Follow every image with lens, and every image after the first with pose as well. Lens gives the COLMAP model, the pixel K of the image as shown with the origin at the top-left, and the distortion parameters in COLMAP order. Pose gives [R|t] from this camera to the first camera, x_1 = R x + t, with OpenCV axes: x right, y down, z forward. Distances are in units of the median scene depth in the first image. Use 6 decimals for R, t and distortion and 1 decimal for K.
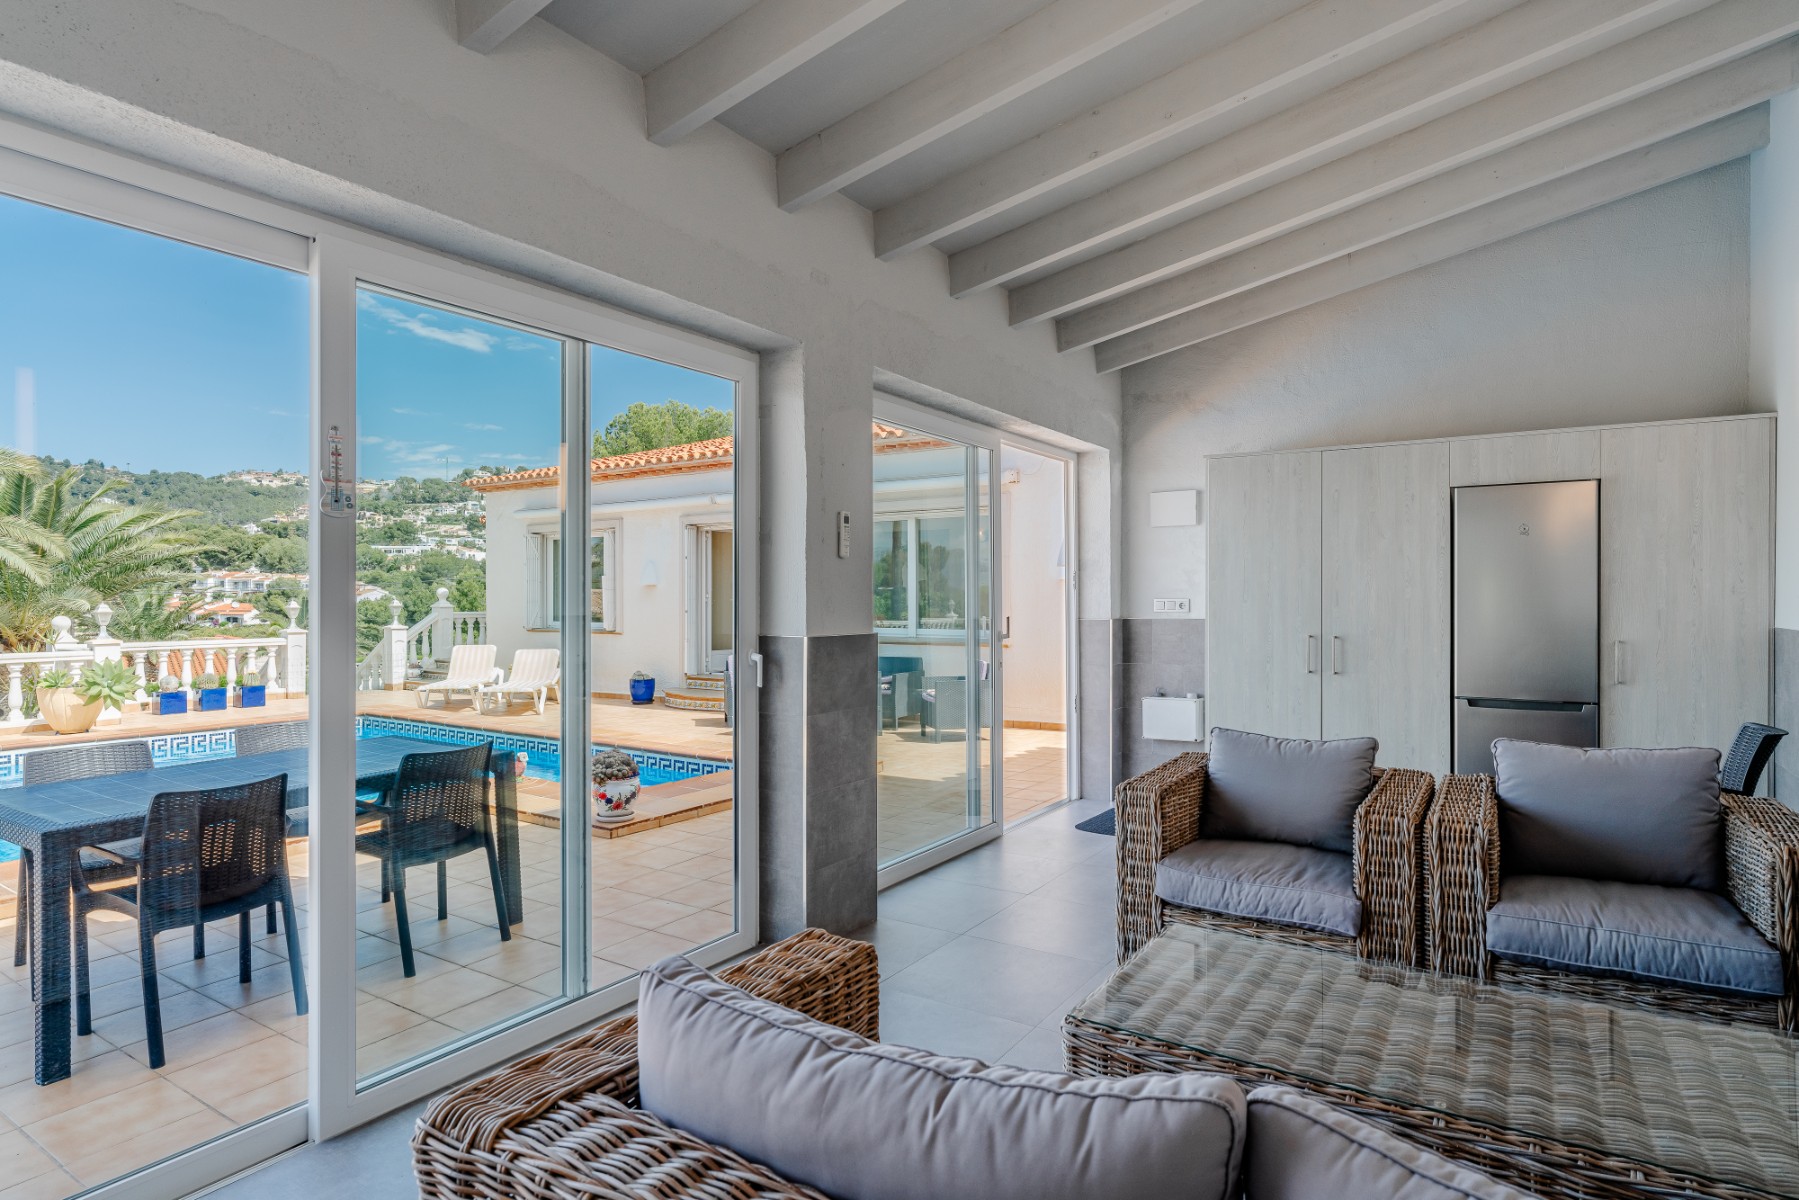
lens RADIAL K [[974.9, 0, 899.5], [0, 974.9, 594.6], [0, 0, 1]] dist [-0.009276, 0.006959]
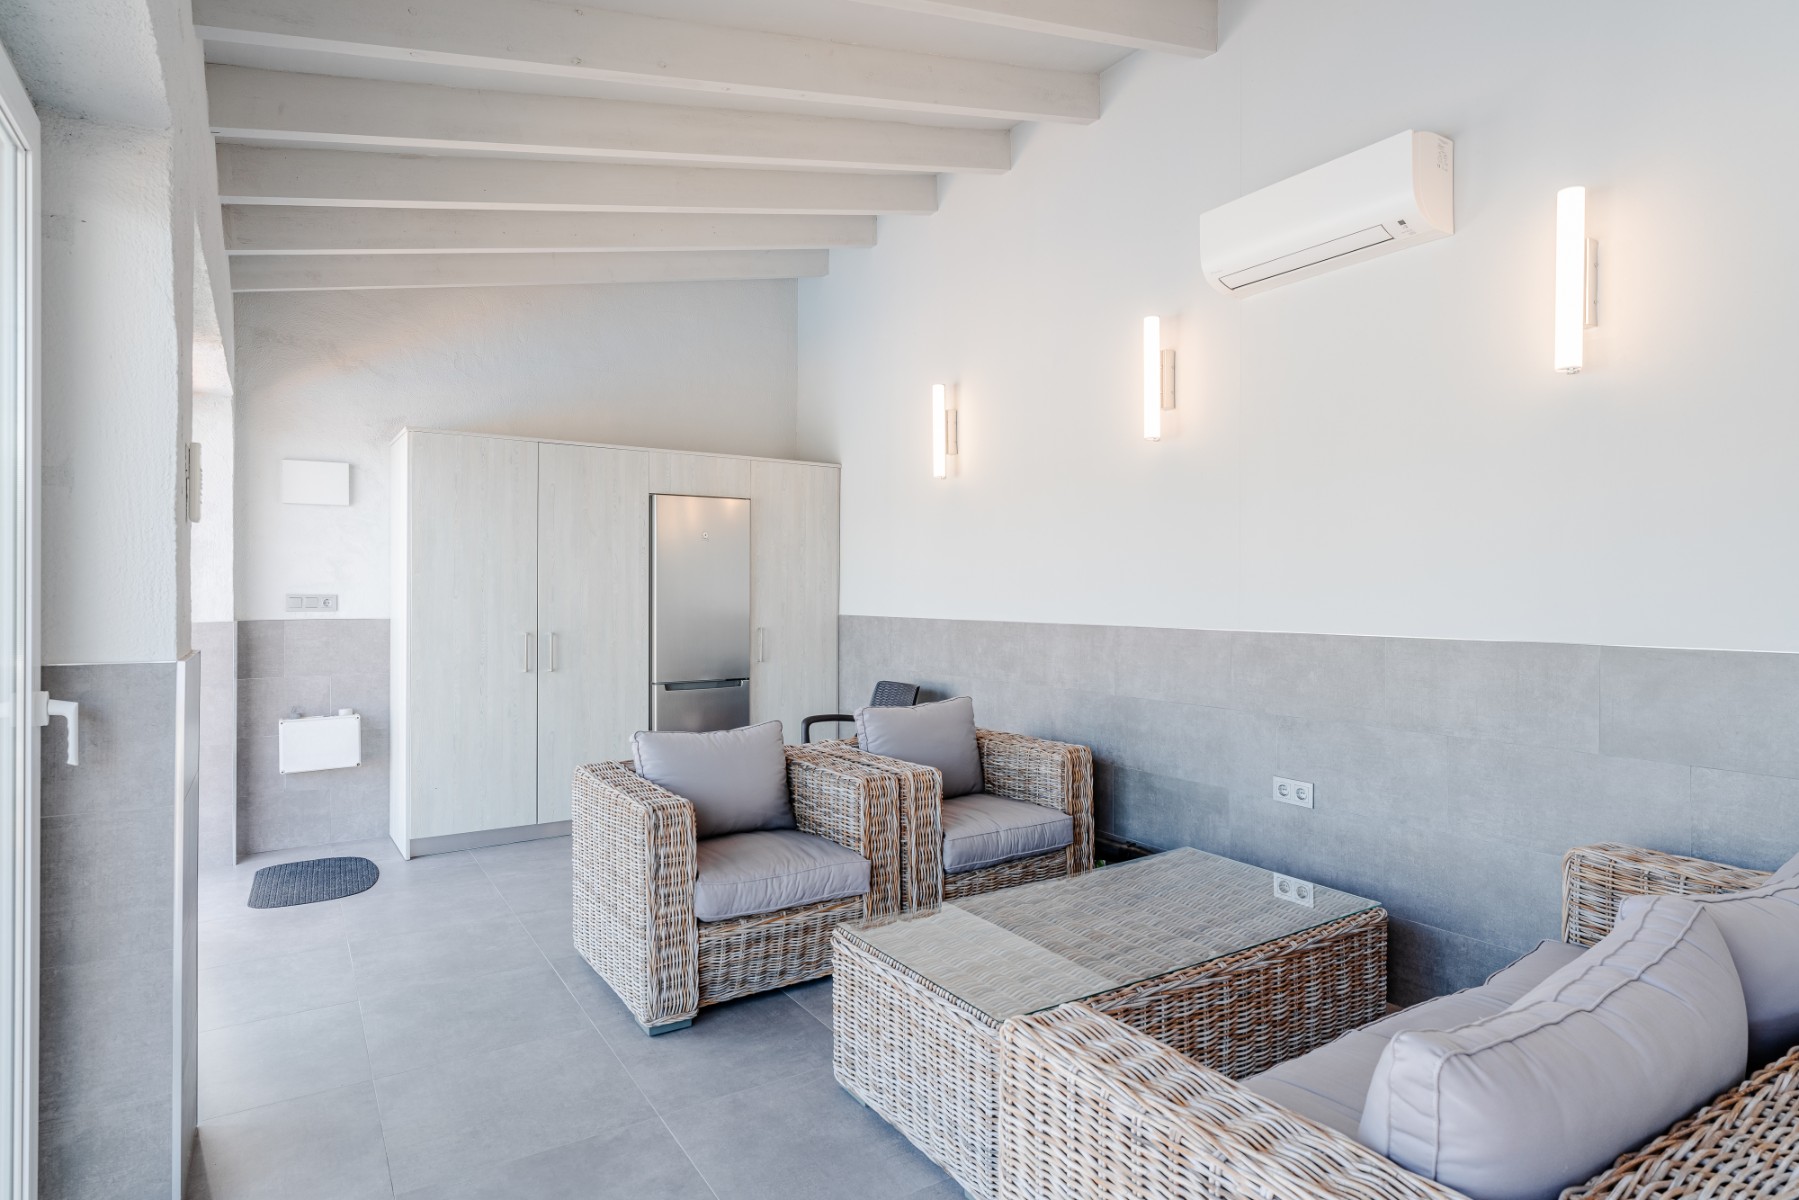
lens RADIAL K [[974.9, 0, 882.5], [0, 974.9, 587.8], [0, 0, 1]] dist [-0.009276, 0.006959]
pose [[0.410815, 0.008227, 0.911682, -0.338120], [-0.004449, 0.999965, -0.007019, 0.003256], [-0.911708, -0.001173, 0.410837, 0.314787]]
